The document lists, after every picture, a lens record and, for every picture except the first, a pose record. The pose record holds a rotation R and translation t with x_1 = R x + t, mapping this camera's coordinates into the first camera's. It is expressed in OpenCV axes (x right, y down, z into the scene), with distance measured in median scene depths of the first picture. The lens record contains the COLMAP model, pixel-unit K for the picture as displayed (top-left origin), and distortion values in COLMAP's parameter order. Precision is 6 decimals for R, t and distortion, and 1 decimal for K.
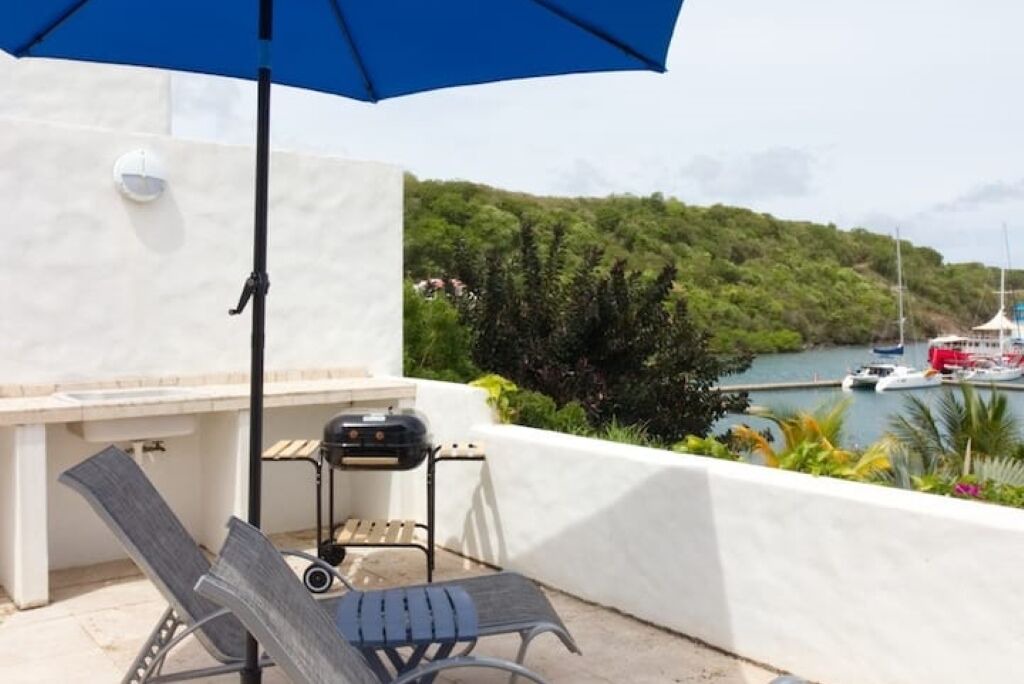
lens RADIAL K [[774.4, 0, 473.8], [0, 774.4, 368.7], [0, 0, 1]] dist [-0.022649, -0.001885]
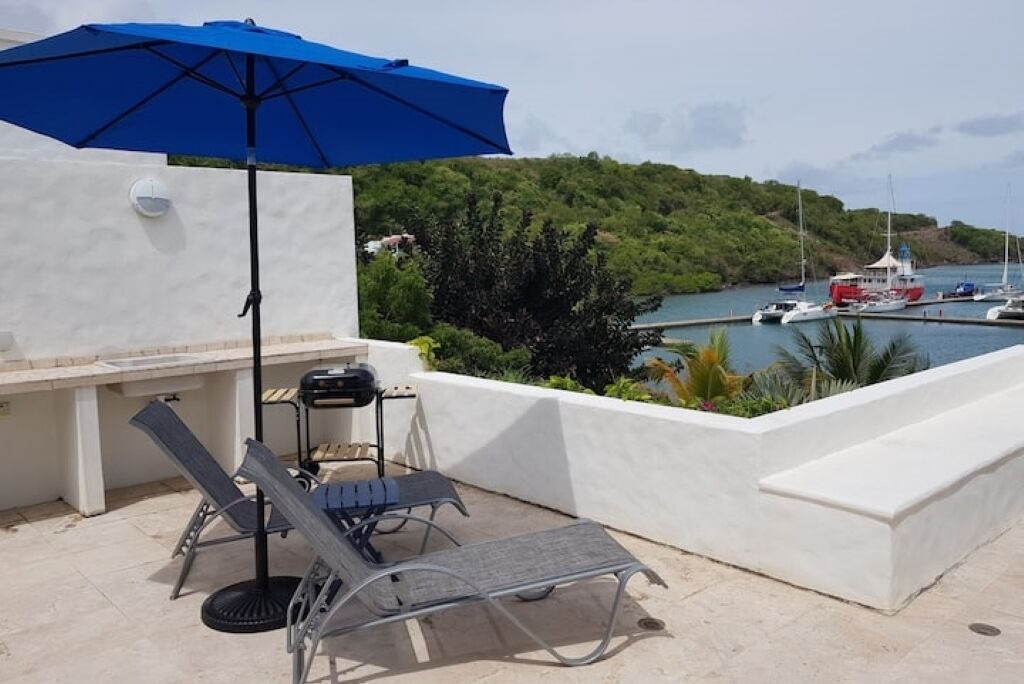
lens RADIAL K [[796.0, 0, 525.2], [0, 796.0, 344.4], [0, 0, 1]] dist [0.065124, -0.127546]
pose [[0.995780, -0.033451, 0.085454, 0.031822], [0.028559, 0.997917, 0.057843, -0.020730], [-0.087211, -0.055158, 0.994662, -0.165752]]
